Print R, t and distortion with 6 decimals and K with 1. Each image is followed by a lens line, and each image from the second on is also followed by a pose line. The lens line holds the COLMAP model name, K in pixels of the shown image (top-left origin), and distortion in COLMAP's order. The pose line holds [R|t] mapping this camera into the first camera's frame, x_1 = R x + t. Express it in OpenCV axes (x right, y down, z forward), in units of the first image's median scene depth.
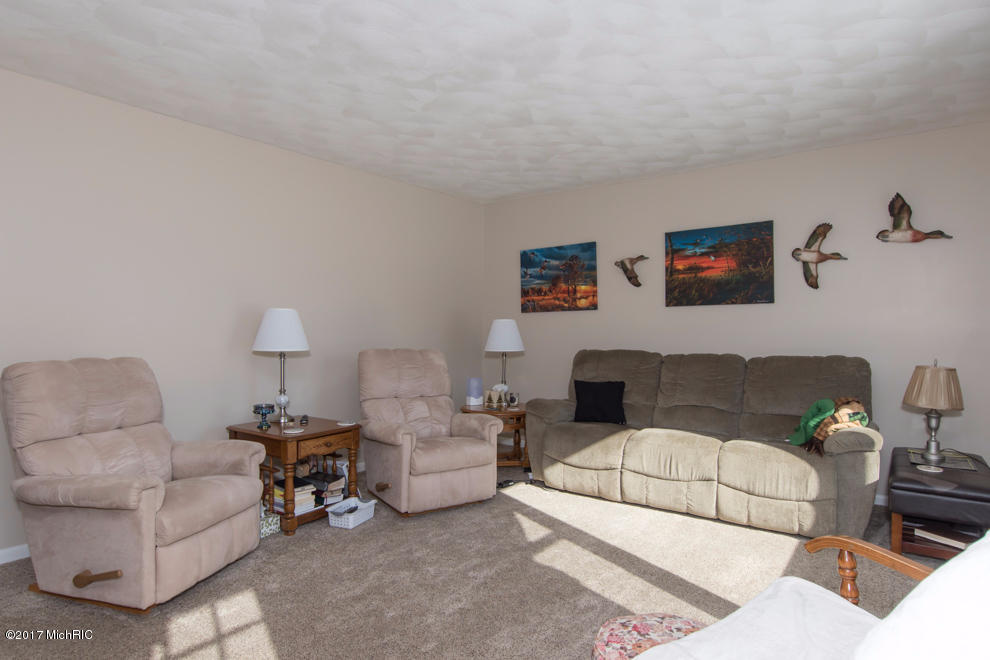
lens RADIAL K [[554.9, 0, 495.0], [0, 554.9, 330.0], [0, 0, 1]] dist [0.000891, 0.000153]
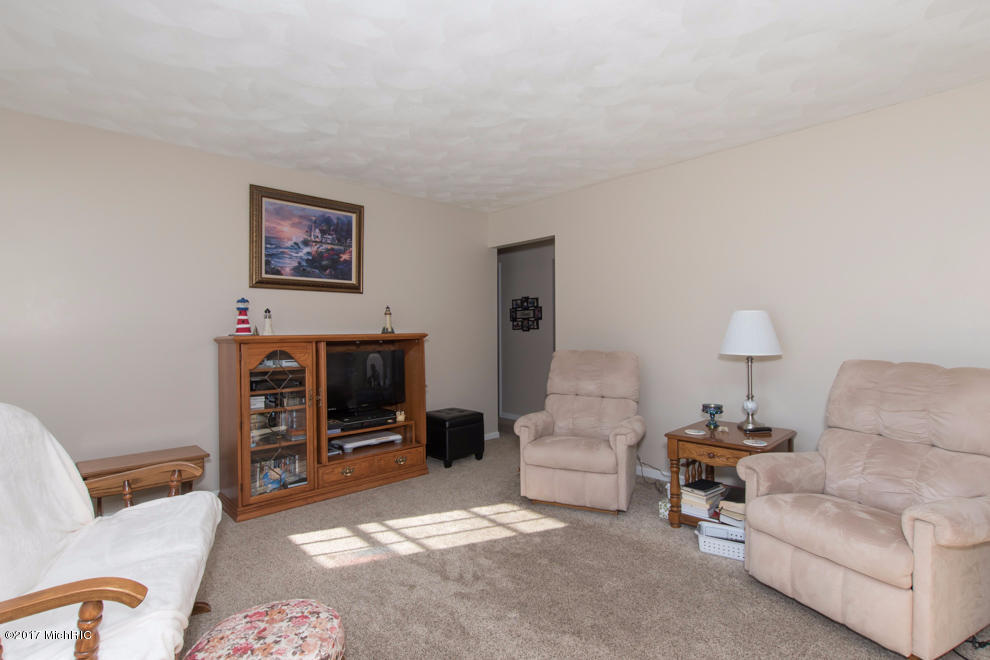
lens RADIAL K [[473.8, 0, 495.0], [0, 473.8, 330.0], [0, 0, 1]] dist [-0.001544, -0.000277]
pose [[-0.186435, -0.028351, -0.982058, 0.526091], [-0.001022, 0.999589, -0.028663, 0.019766], [0.982467, -0.004340, -0.186387, 0.753959]]
